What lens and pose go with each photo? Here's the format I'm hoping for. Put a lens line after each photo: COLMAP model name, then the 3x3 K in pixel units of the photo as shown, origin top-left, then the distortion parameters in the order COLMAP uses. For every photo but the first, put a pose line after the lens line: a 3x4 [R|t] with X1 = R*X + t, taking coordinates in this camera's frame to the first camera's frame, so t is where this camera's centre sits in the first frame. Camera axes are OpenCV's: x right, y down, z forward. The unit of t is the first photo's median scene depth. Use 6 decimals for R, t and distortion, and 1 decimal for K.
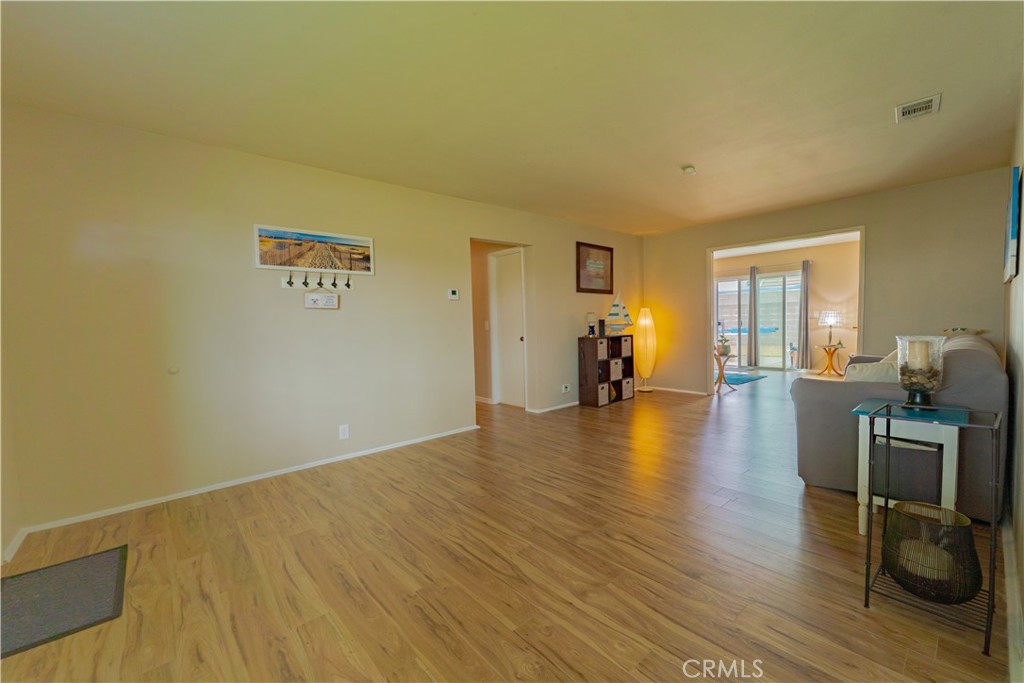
lens RADIAL K [[410.3, 0, 507.6], [0, 410.3, 343.7], [0, 0, 1]] dist [-0.000092, -0.000814]
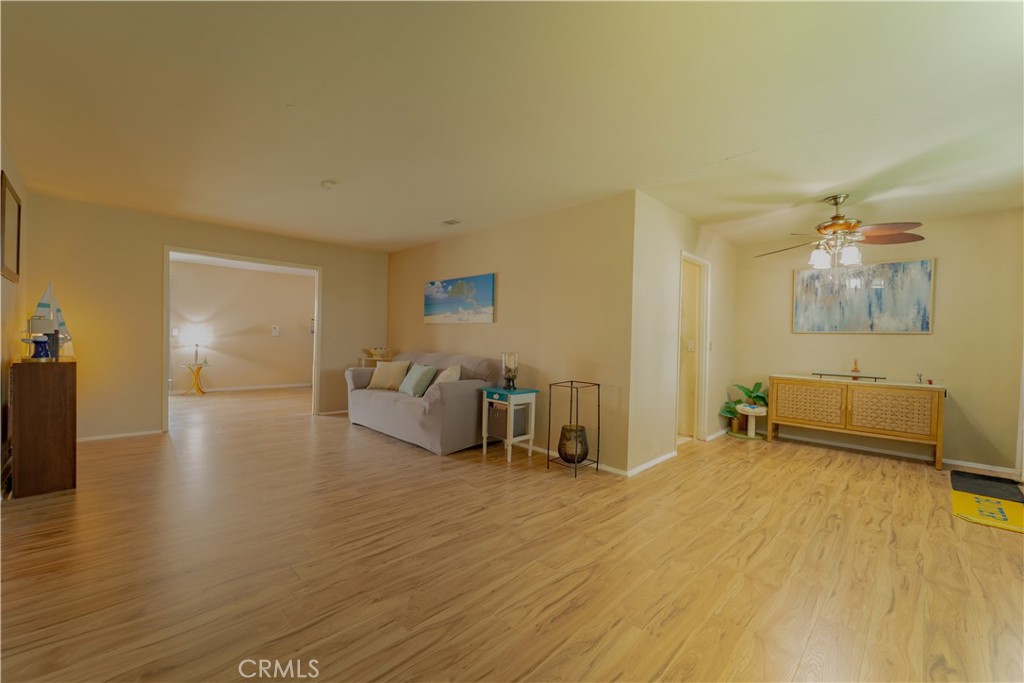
lens RADIAL K [[410.3, 0, 507.6], [0, 410.3, 343.7], [0, 0, 1]] dist [-0.000092, -0.000814]
pose [[-0.067158, 0.013700, 0.997648, -0.737997], [0.033209, 0.999382, -0.011488, -0.026928], [-0.997190, 0.032360, -0.067571, 0.872541]]
